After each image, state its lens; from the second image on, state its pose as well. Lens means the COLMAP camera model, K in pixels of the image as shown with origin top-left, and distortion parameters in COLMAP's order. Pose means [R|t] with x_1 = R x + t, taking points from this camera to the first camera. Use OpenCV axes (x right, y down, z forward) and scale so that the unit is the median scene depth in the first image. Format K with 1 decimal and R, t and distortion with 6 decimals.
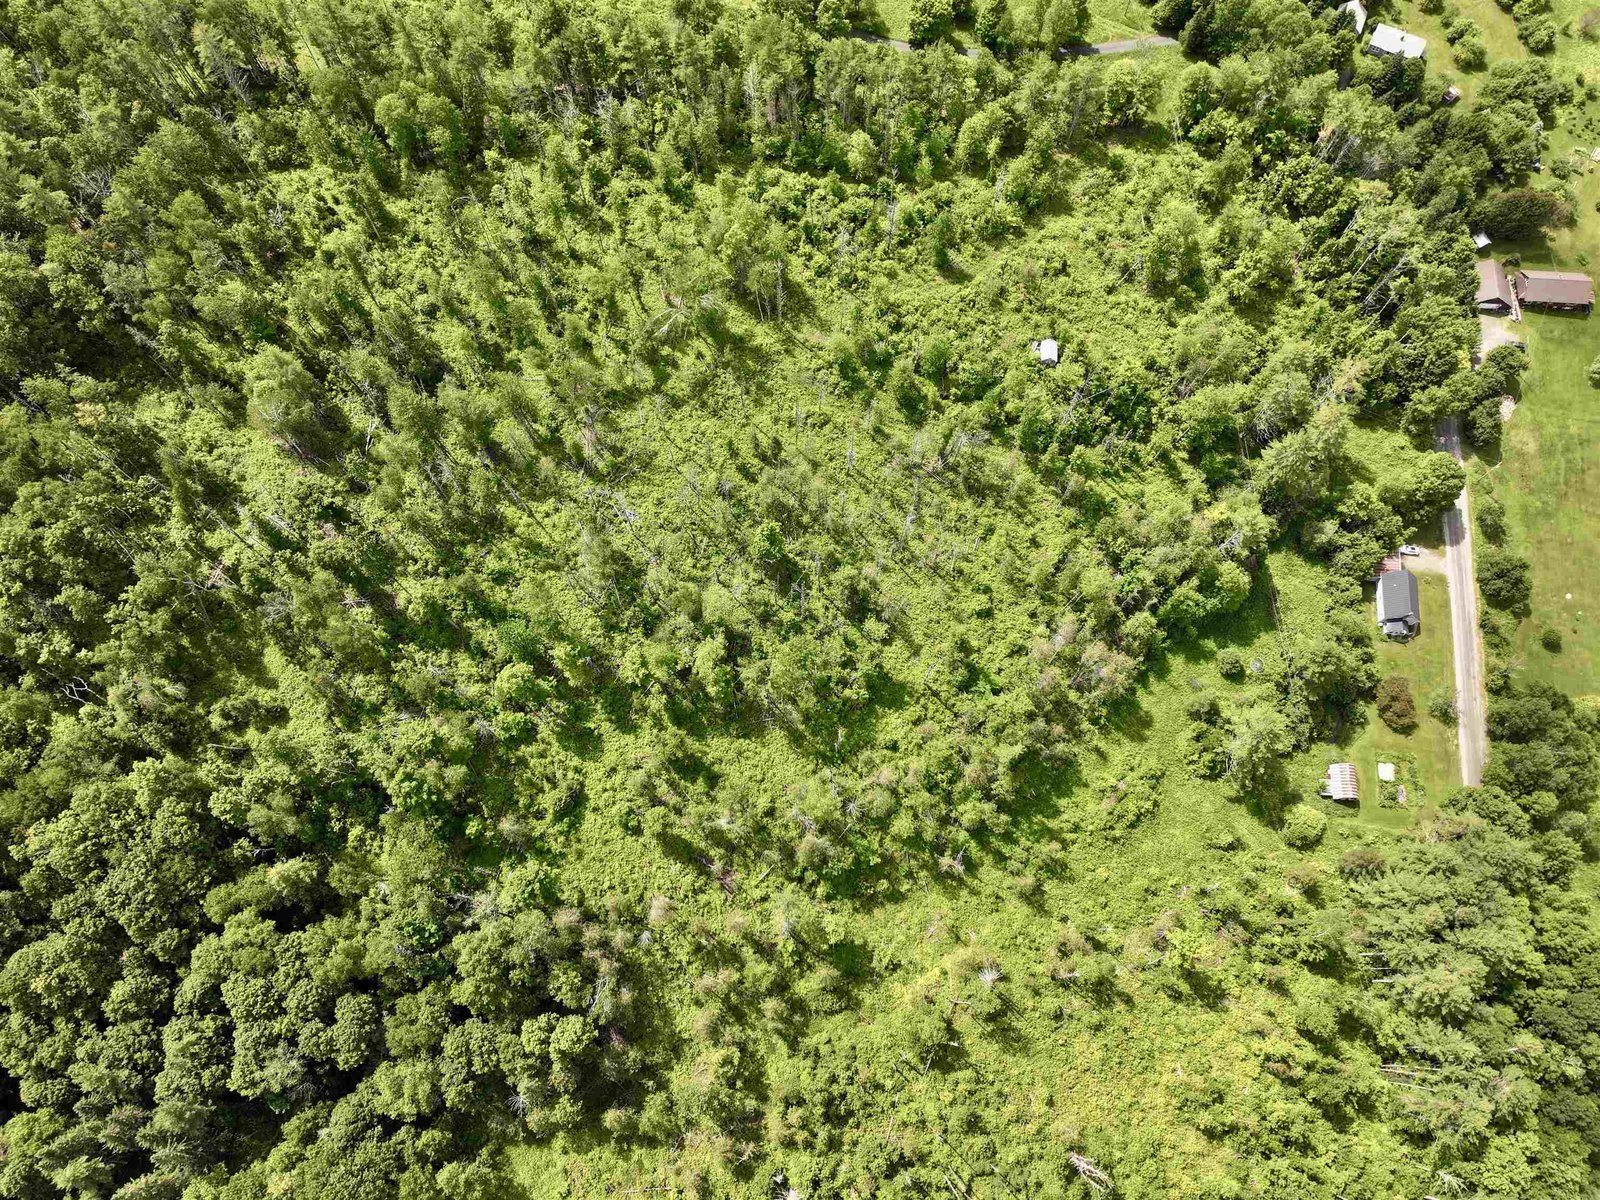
lens RADIAL K [[1123.9, 0, 798.9], [0, 1123.9, 595.0], [0, 0, 1]] dist [0.006433, 0.004420]
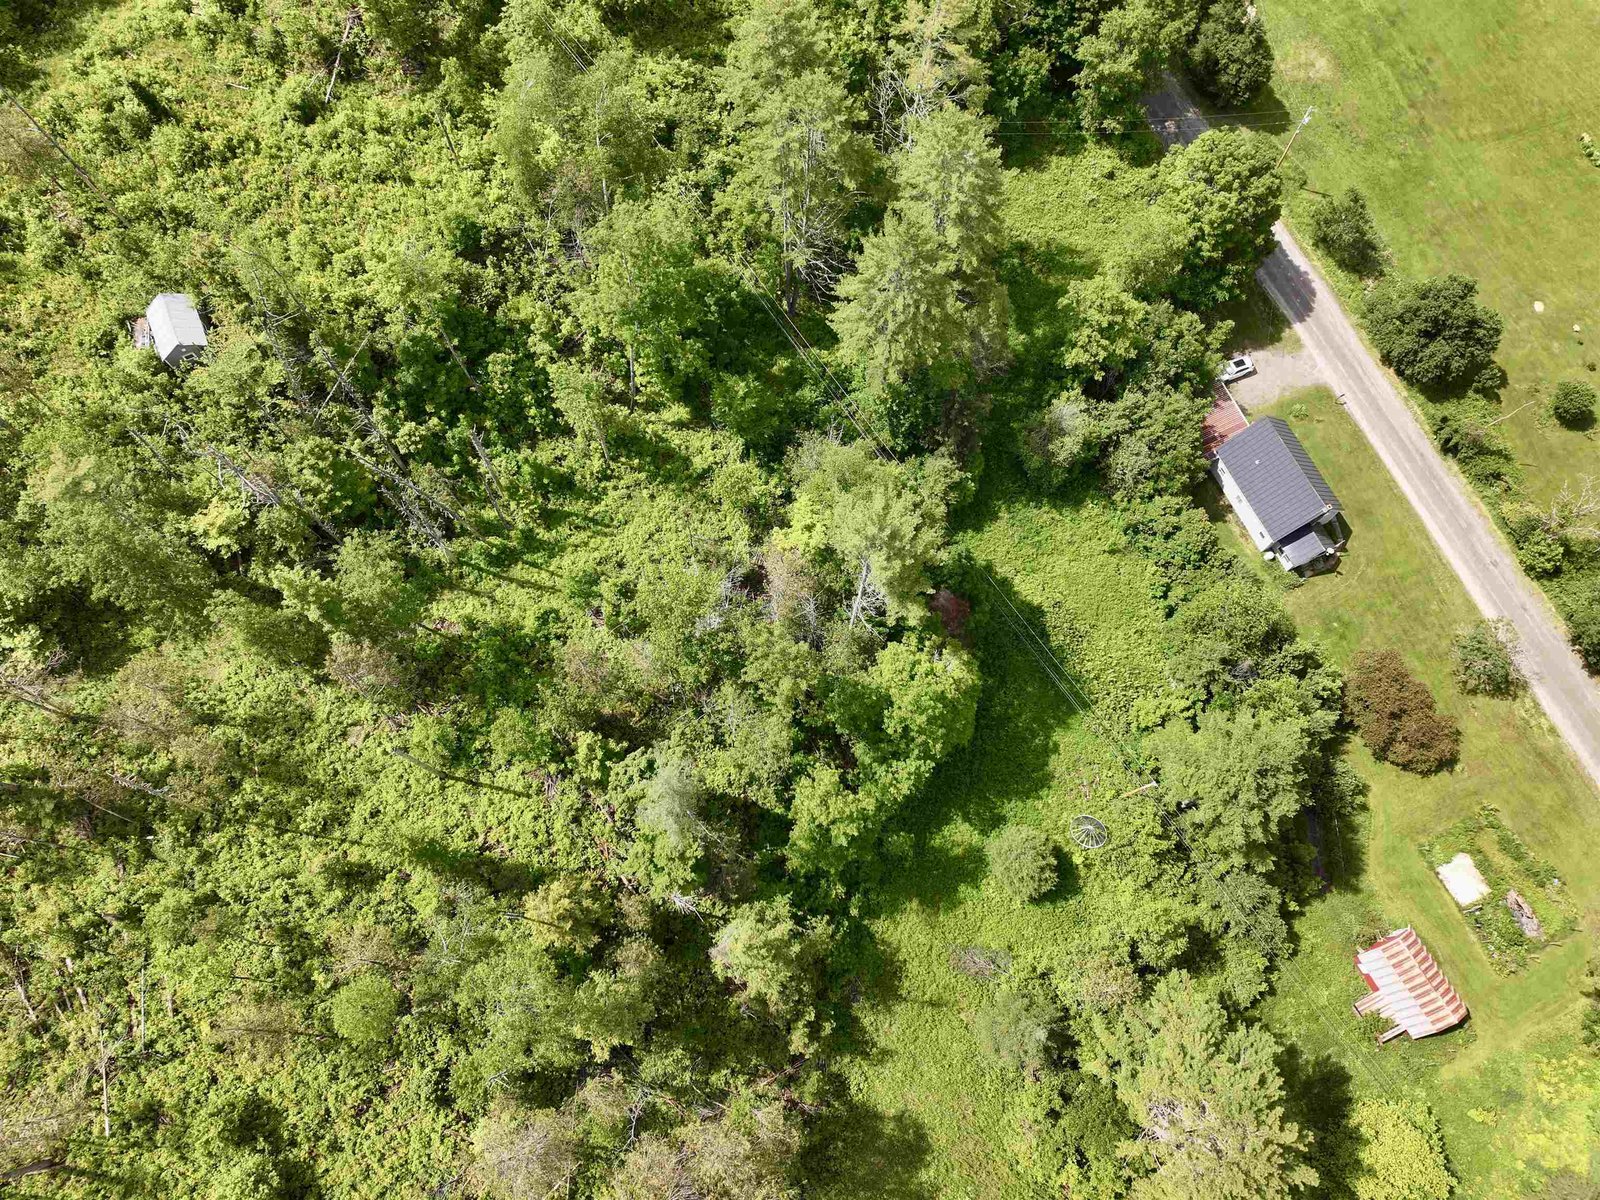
lens RADIAL K [[1123.9, 0, 798.9], [0, 1123.9, 595.0], [0, 0, 1]] dist [0.006433, 0.004420]
pose [[0.861419, -0.478146, 0.171271, 0.283475], [0.477013, 0.877448, 0.050446, -0.068571], [-0.174402, 0.038243, 0.983932, 0.614650]]
